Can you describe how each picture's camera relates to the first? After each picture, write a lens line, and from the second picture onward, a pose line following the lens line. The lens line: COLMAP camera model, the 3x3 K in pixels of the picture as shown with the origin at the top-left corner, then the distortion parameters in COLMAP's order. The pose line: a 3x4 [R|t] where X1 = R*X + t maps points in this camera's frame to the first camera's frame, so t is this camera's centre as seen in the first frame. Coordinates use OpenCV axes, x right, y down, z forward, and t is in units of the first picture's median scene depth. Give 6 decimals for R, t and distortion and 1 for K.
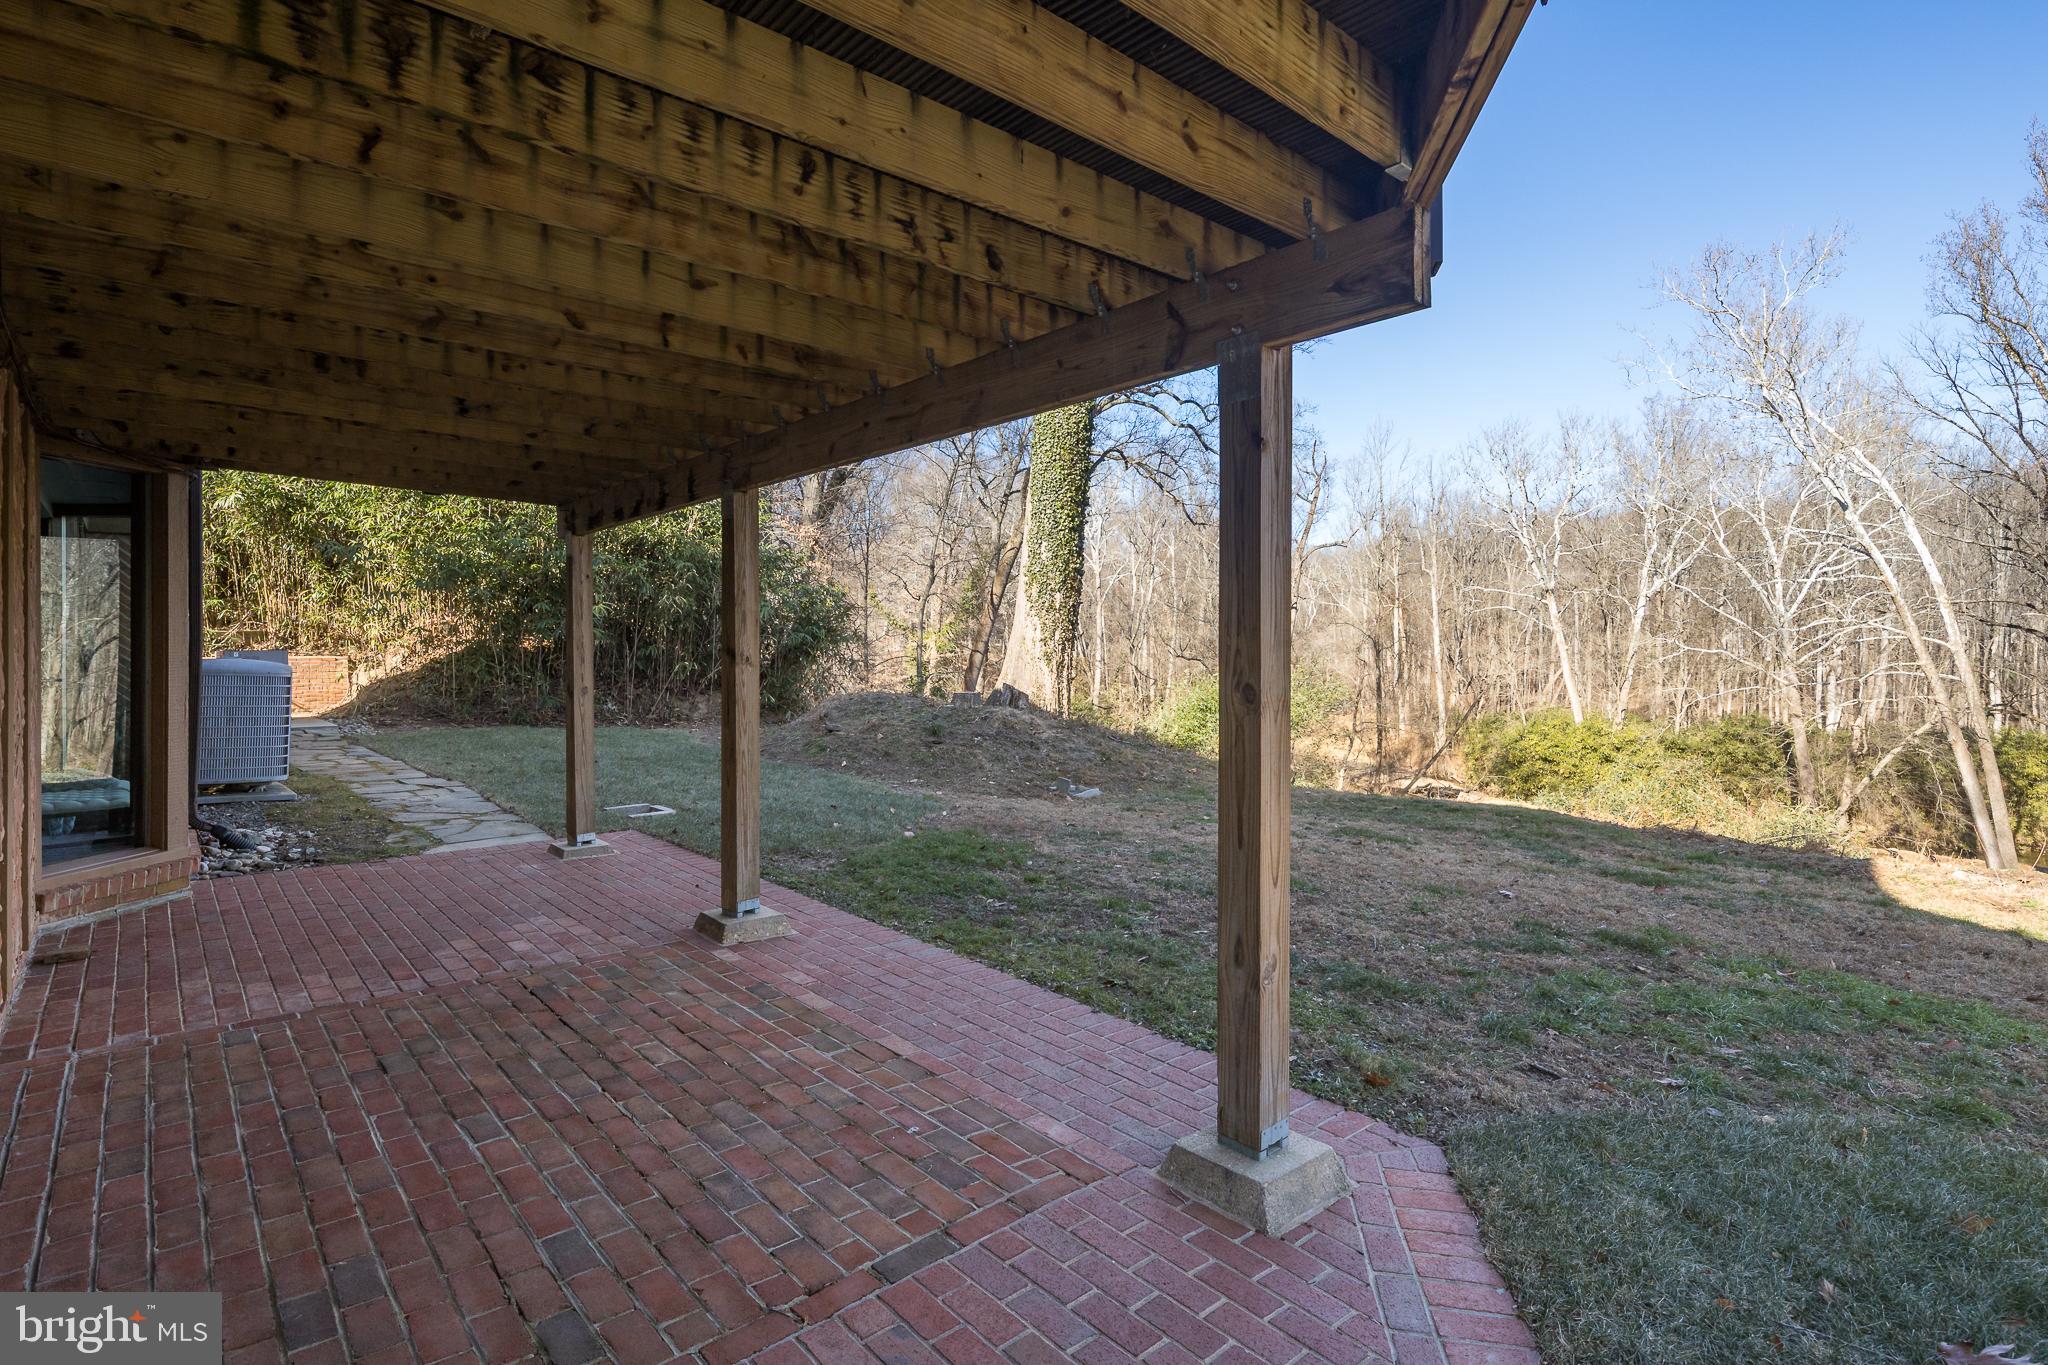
lens RADIAL K [[997.8, 0, 1018.8], [0, 997.8, 652.7], [0, 0, 1]] dist [-0.000103, -0.000804]
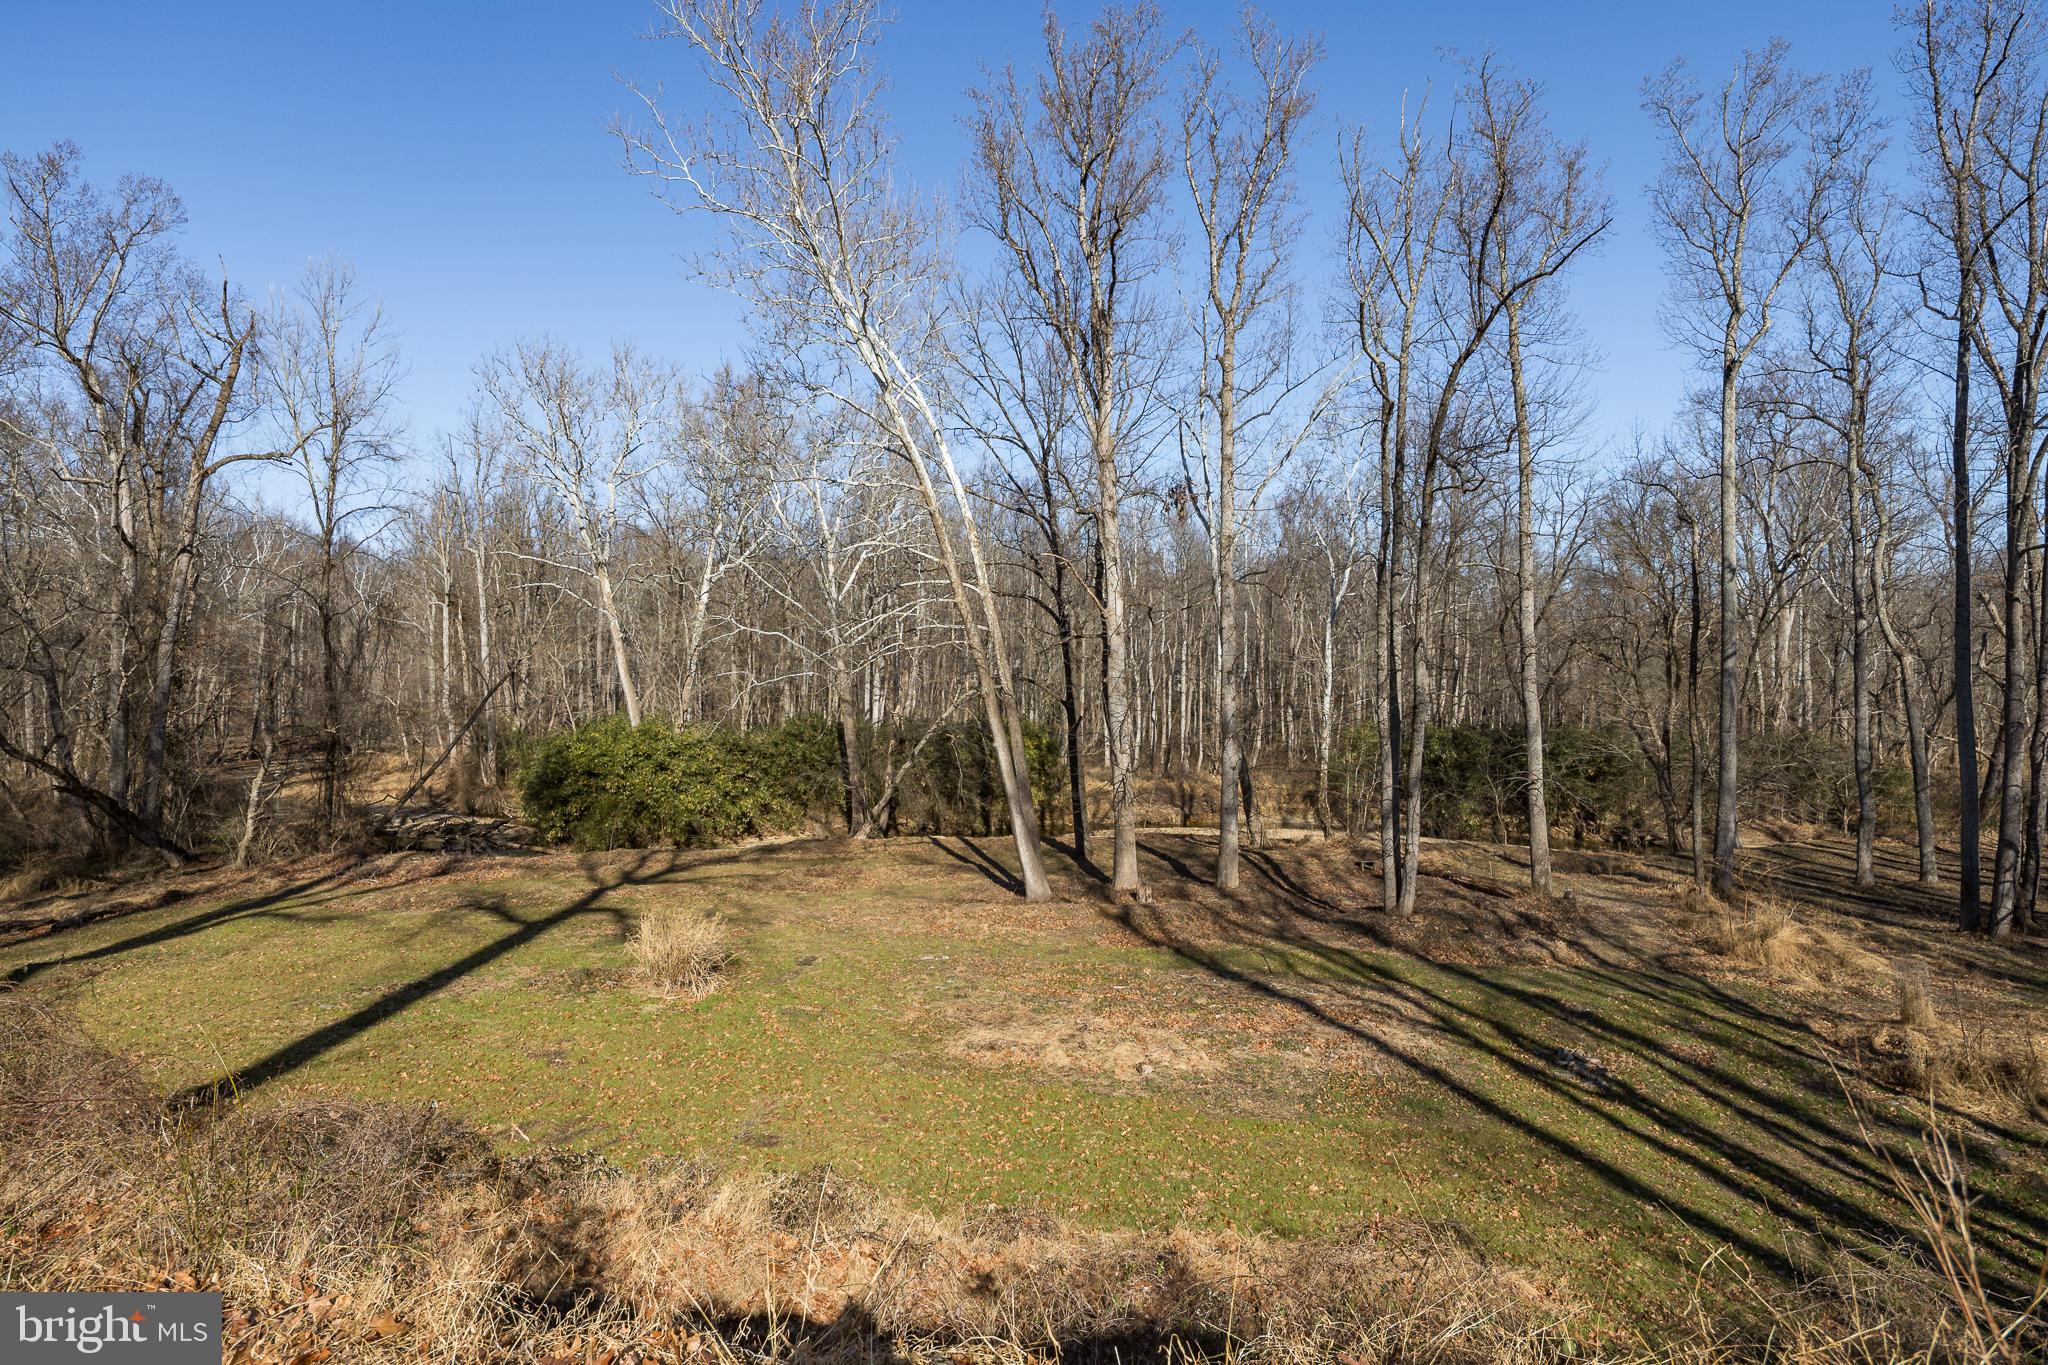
lens RADIAL K [[997.9, 0, 1018.8], [0, 997.9, 674.1], [0, 0, 1]] dist [-0.000036, -0.000412]
pose [[0.680609, 0.014858, 0.732496, 0.348907], [0.004880, 0.999680, -0.024811, 0.097007], [-0.732631, 0.020461, 0.680319, 0.418412]]
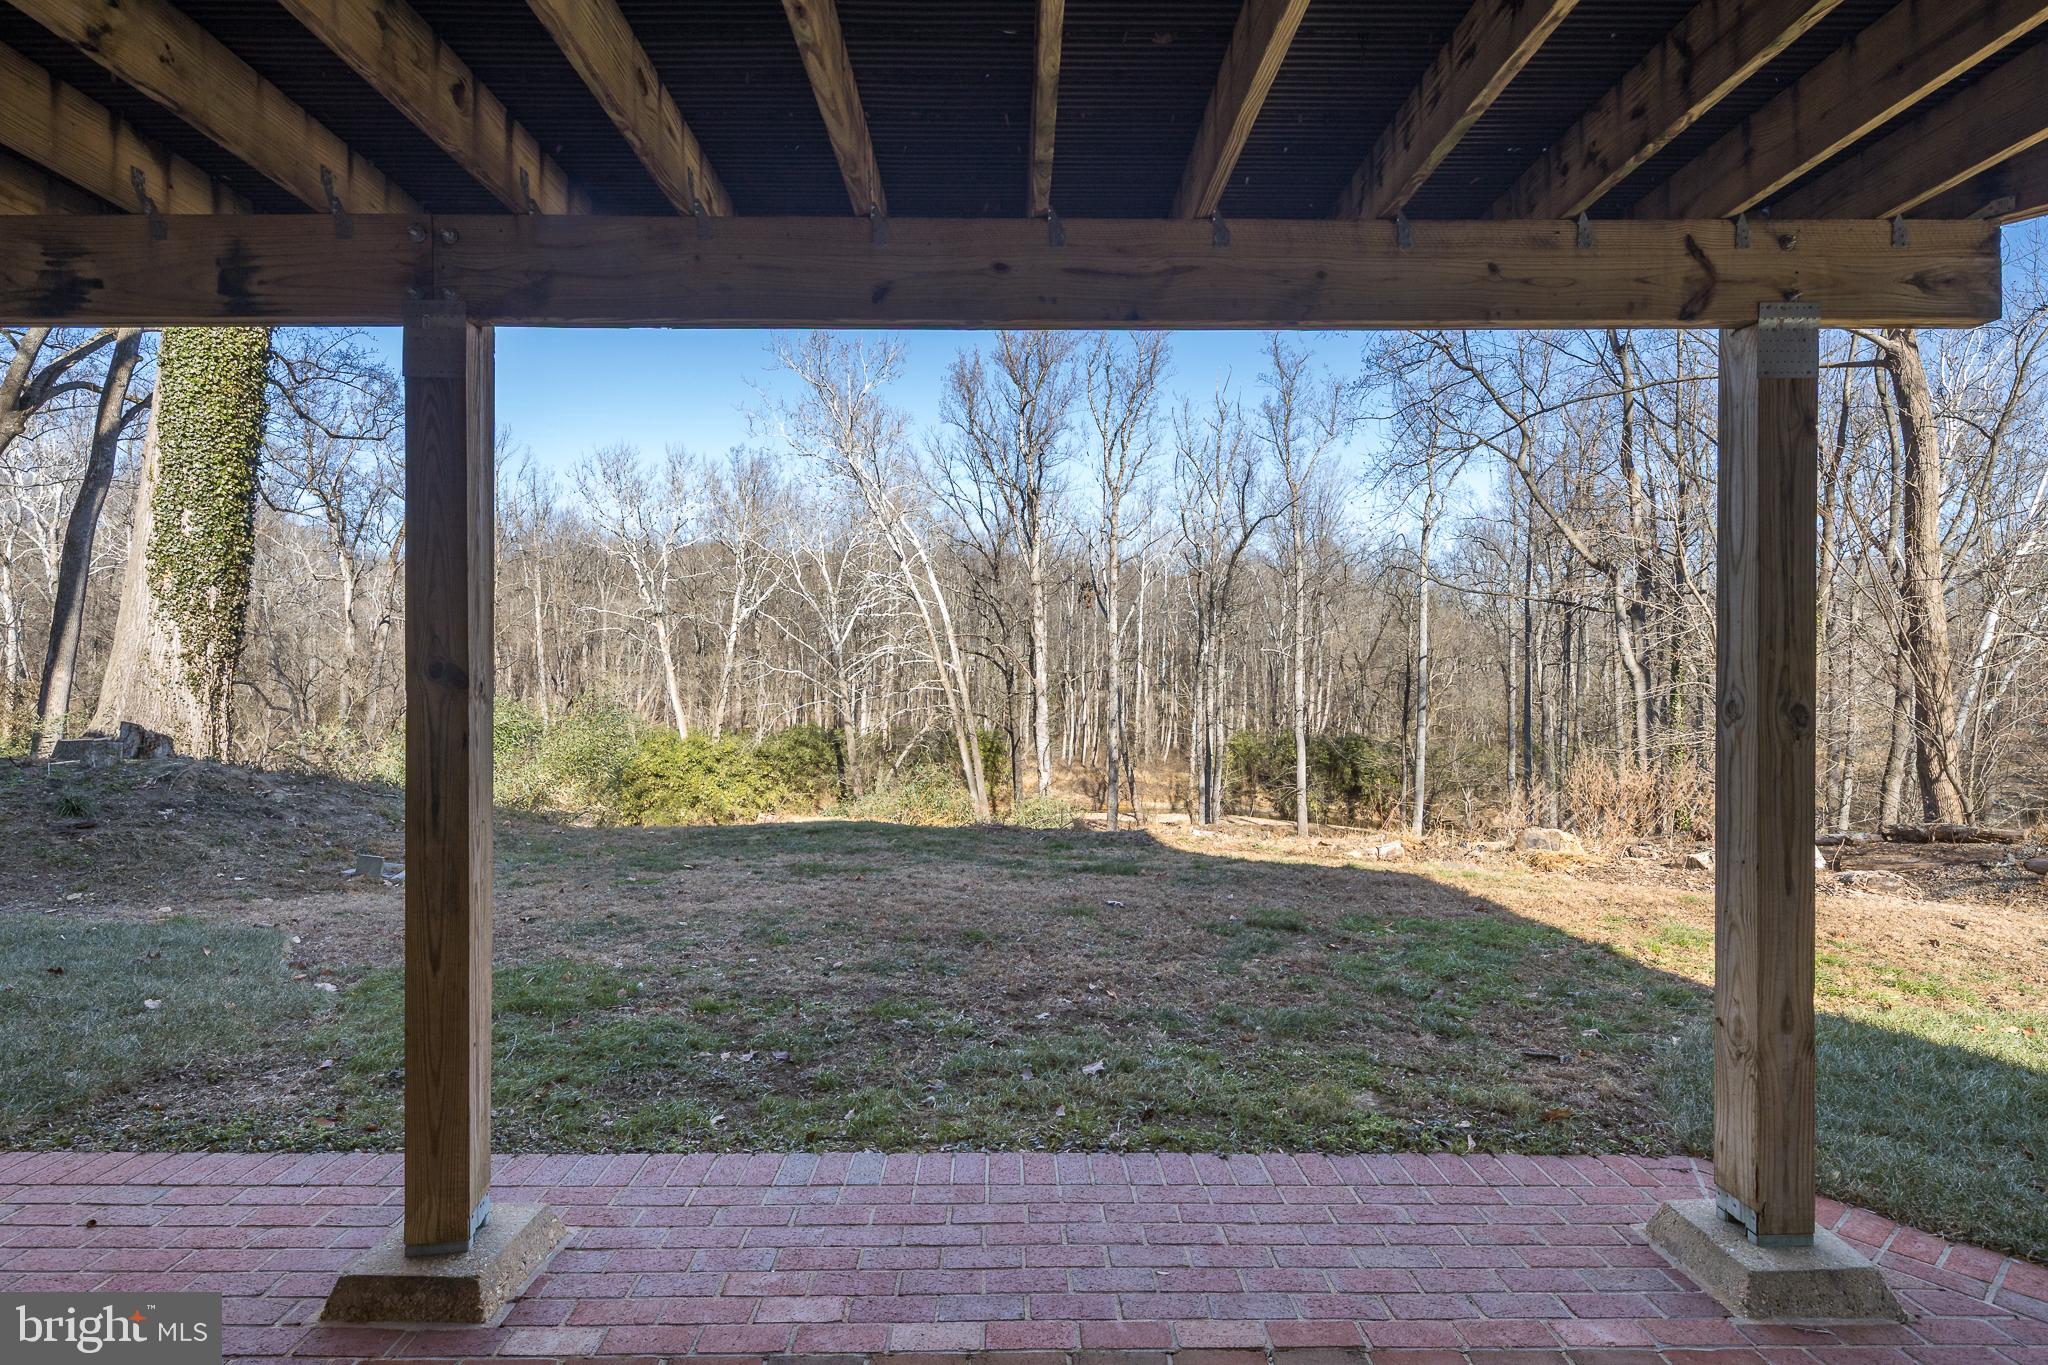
lens RADIAL K [[997.9, 0, 1018.8], [0, 997.9, 674.1], [0, 0, 1]] dist [-0.000036, -0.000412]
pose [[0.645969, -0.002909, 0.763358, -0.053205], [0.002645, 0.999995, 0.001573, 0.000081], [-0.763359, 0.001003, 0.645974, 0.058166]]
